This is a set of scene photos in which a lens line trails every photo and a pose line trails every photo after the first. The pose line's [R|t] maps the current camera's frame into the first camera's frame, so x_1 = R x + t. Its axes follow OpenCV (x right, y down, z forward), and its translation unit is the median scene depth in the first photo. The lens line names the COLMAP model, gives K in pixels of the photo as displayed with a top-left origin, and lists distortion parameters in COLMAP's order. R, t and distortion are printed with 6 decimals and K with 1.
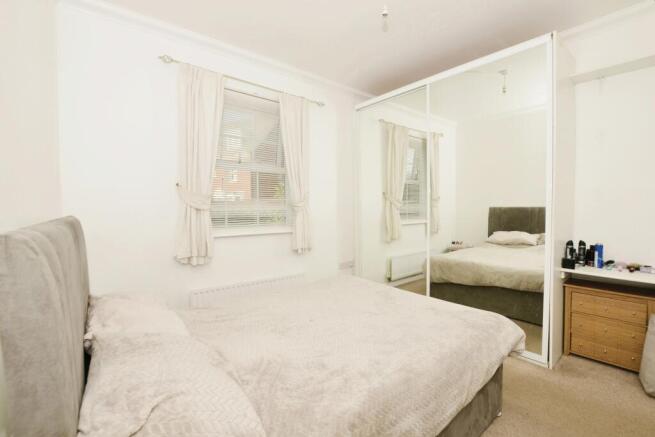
lens RADIAL K [[298.7, 0, 326.7], [0, 298.7, 210.3], [0, 0, 1]] dist [-0.023449, -0.000004]
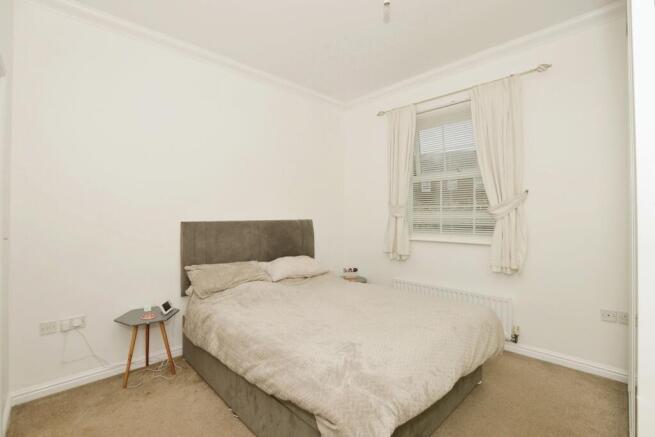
lens RADIAL K [[298.7, 0, 326.7], [0, 298.7, 210.3], [0, 0, 1]] dist [-0.023449, -0.000004]
pose [[0.067632, -0.015371, -0.997592, 0.805168], [-0.000333, 0.999881, -0.015429, -0.012220], [0.997710, 0.001376, 0.067619, 0.568356]]
